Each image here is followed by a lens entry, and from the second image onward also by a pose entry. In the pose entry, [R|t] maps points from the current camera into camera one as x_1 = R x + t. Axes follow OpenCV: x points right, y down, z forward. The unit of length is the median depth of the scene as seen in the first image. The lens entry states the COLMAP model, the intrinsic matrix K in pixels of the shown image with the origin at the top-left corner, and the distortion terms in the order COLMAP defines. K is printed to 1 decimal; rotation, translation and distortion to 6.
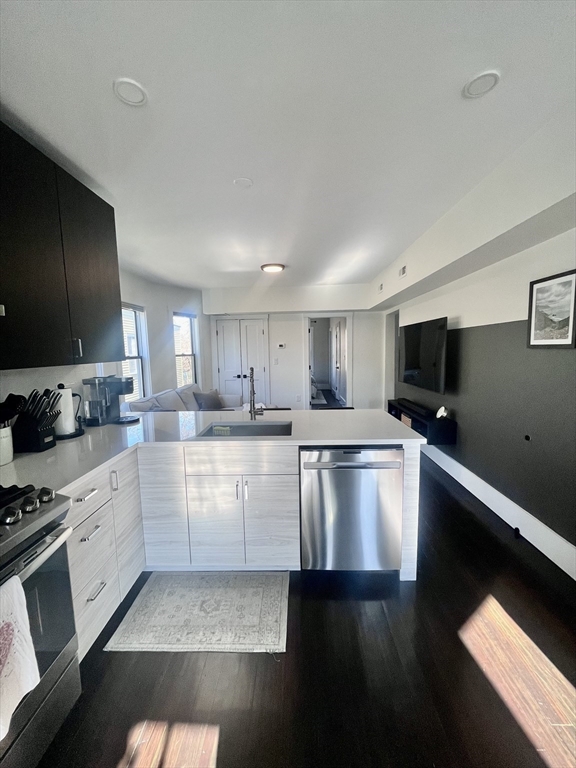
lens RADIAL K [[308.2, 0, 286.3], [0, 308.2, 380.0], [0, 0, 1]] dist [-0.002497, -0.000959]
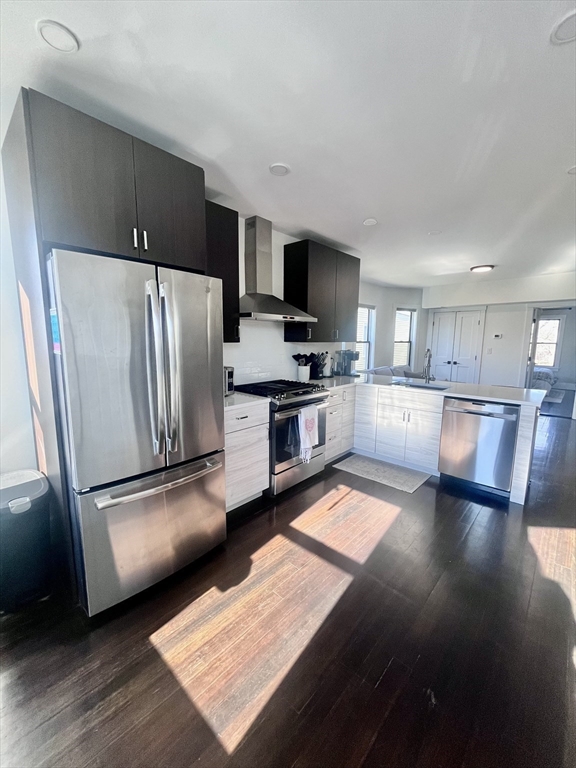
lens RADIAL K [[308.2, 0, 283.3], [0, 308.2, 385.2], [0, 0, 1]] dist [-0.002497, -0.000959]
pose [[0.742389, 0.126140, -0.657988, 0.397939], [-0.090572, 0.991996, 0.087982, 0.071036], [0.663819, -0.005722, 0.747871, -0.668503]]
